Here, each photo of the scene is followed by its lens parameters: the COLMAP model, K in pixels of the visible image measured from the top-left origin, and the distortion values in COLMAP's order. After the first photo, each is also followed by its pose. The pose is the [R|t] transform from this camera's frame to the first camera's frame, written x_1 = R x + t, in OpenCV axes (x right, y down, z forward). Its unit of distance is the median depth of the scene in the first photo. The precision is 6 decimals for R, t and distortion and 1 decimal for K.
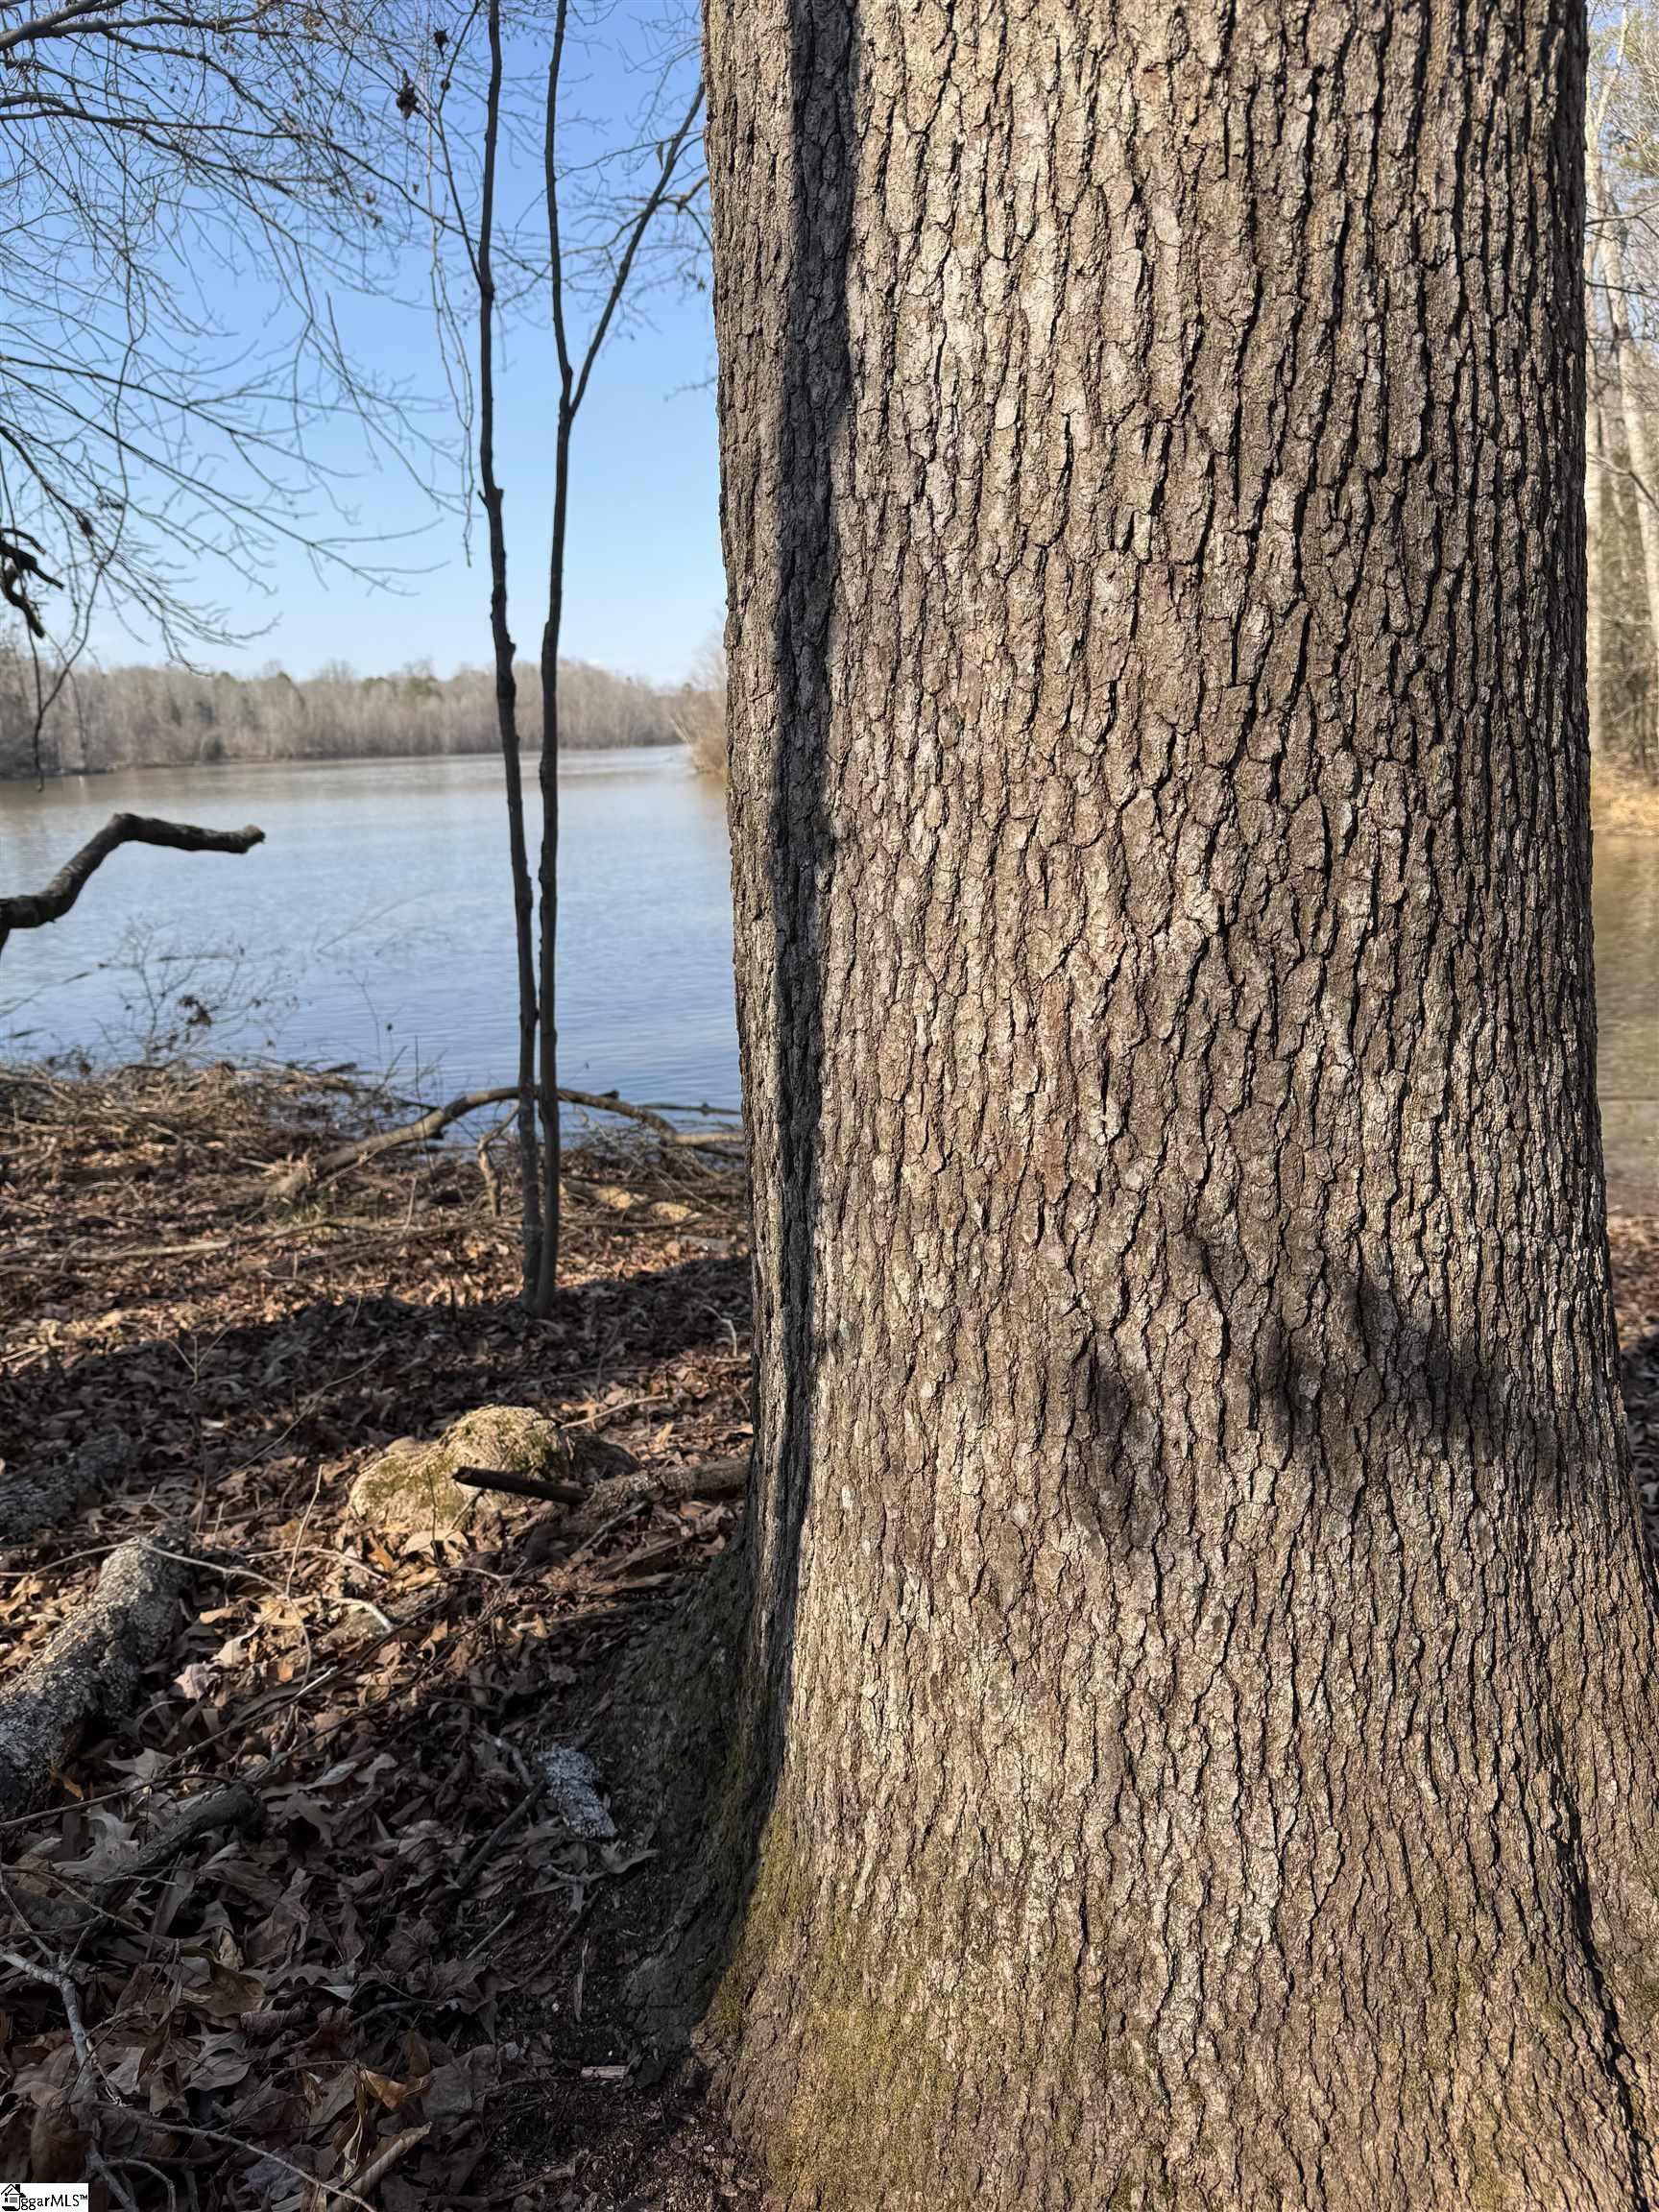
lens RADIAL K [[1674.1, 0, 829.5], [0, 1674.1, 1106.0], [0, 0, 1]] dist [0.157535, -0.297995]
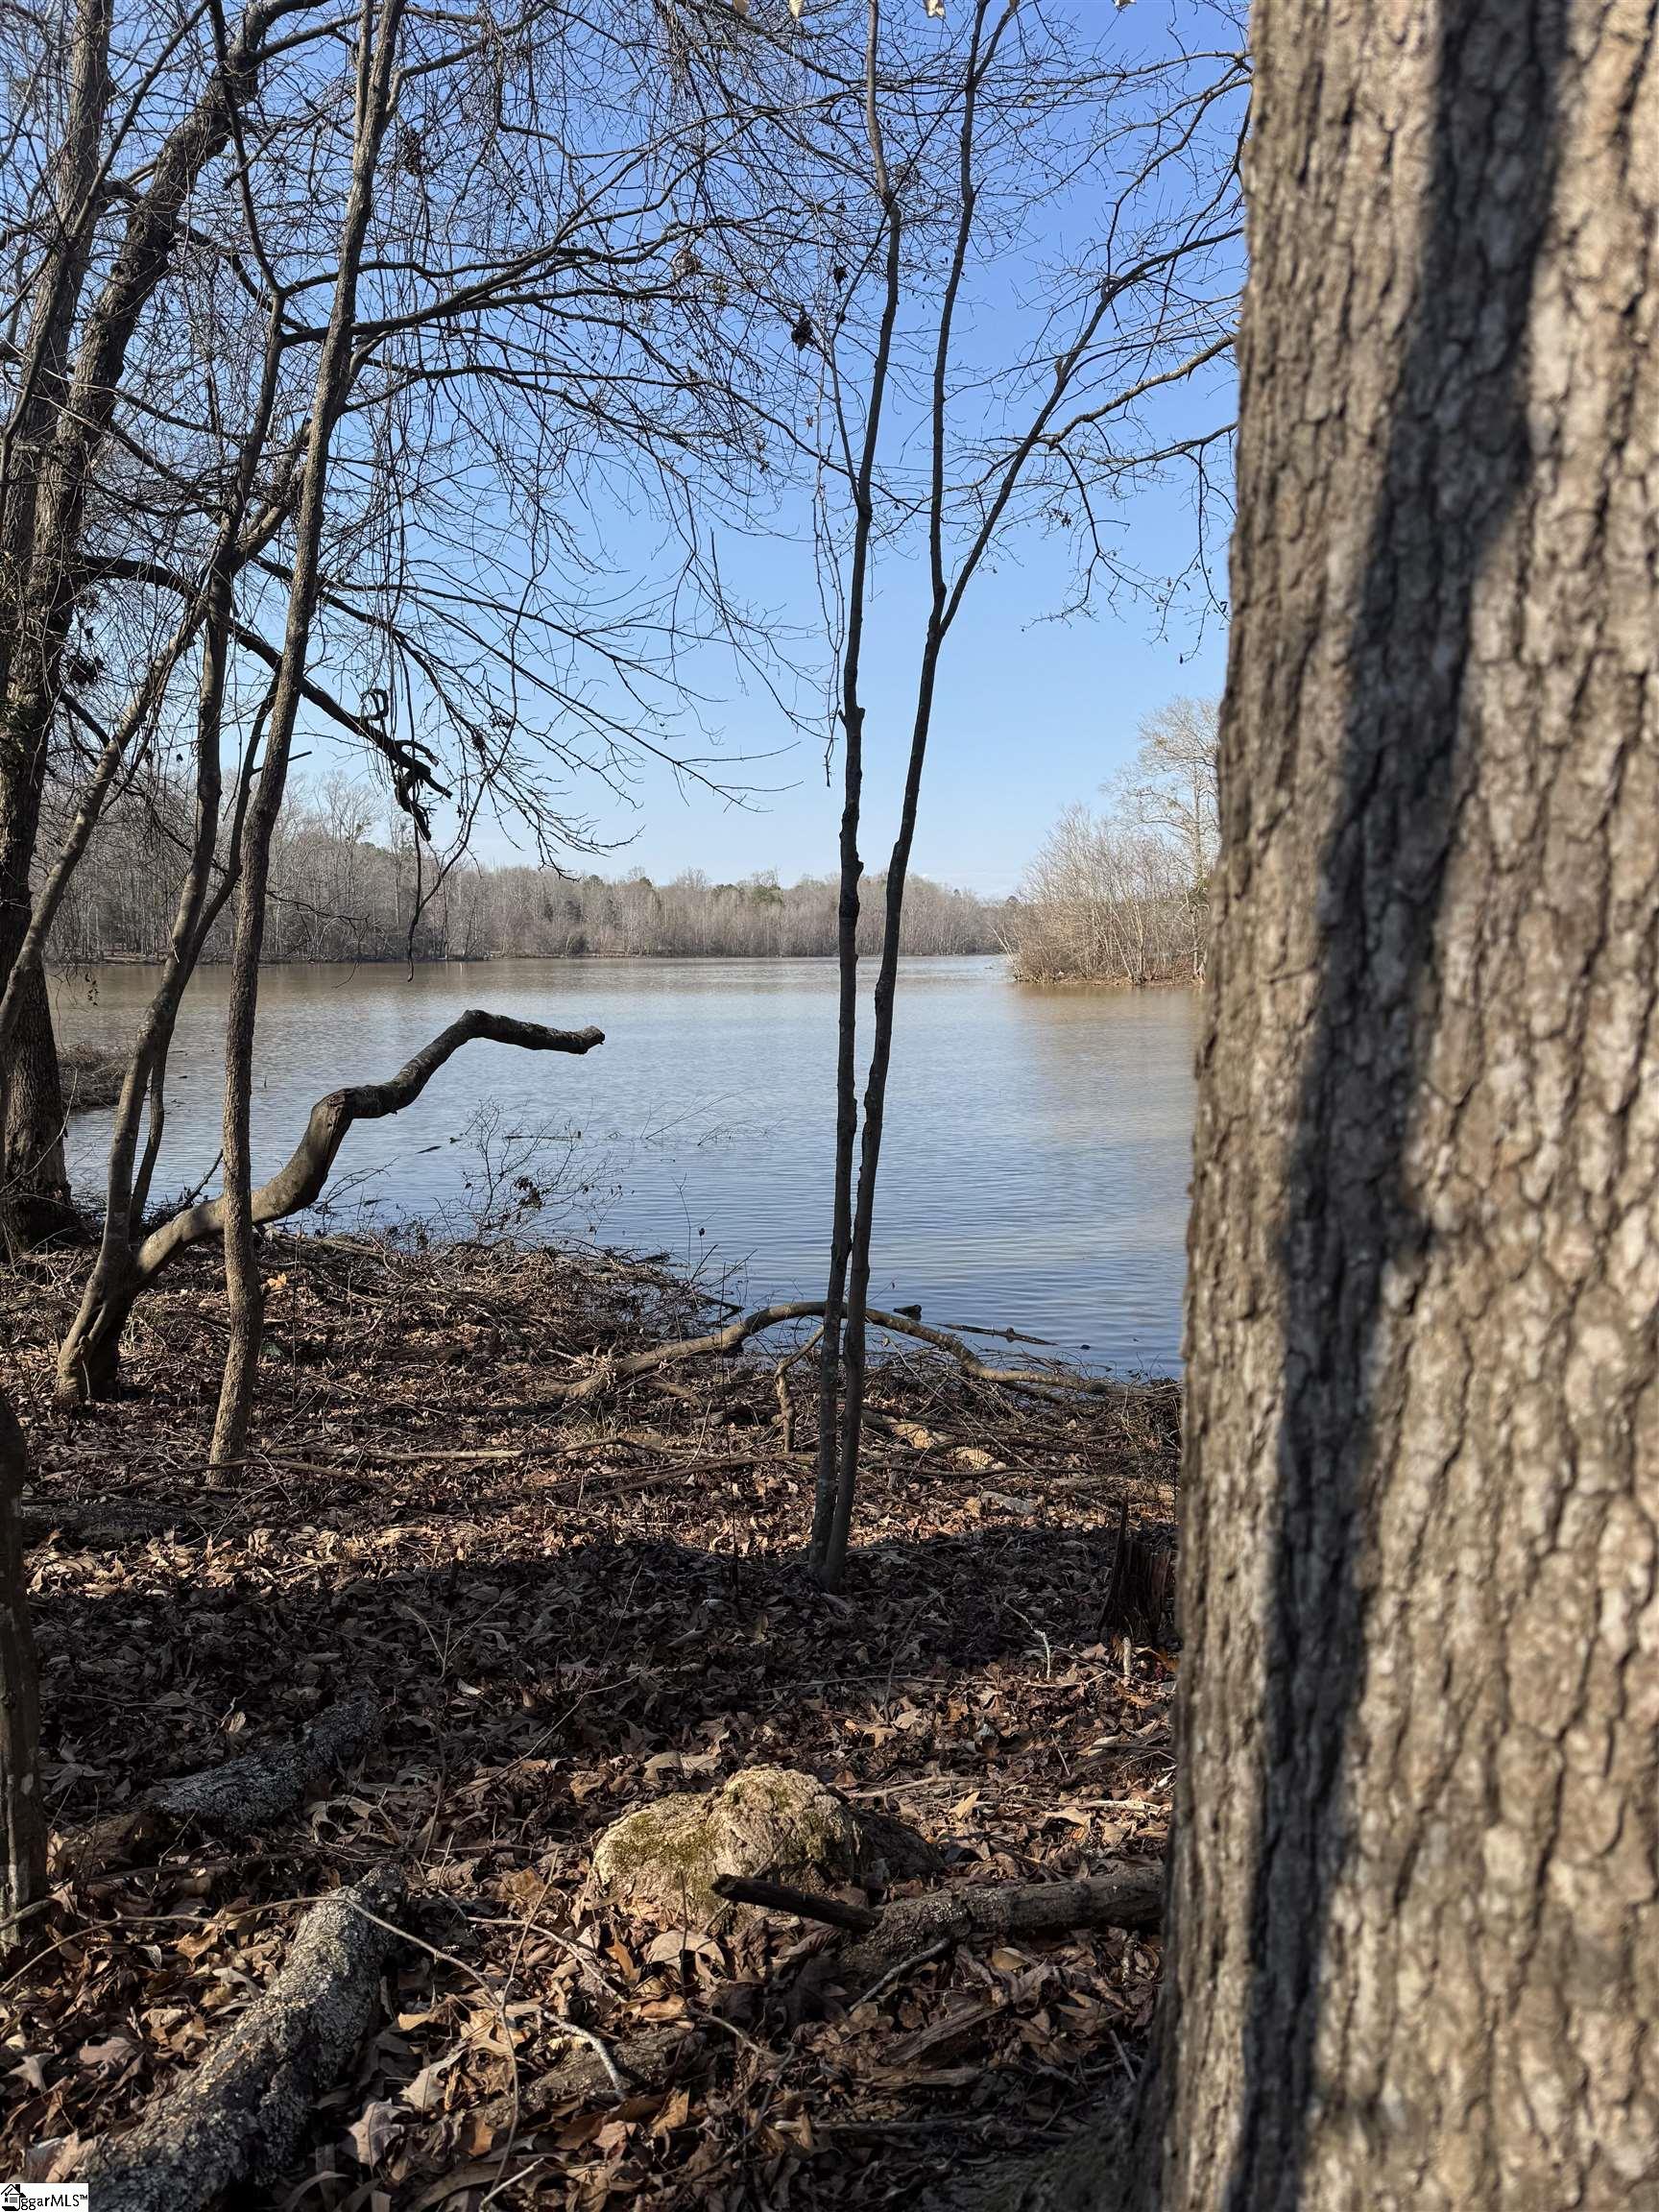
lens RADIAL K [[1620.5, 0, 829.5], [0, 1620.5, 1106.0], [0, 0, 1]] dist [0.080423, -0.075818]
pose [[0.981165, 0.063383, -0.182480, -0.038760], [-0.084288, 0.990442, -0.109182, -0.047839], [0.173815, 0.122506, 0.977129, 0.162198]]
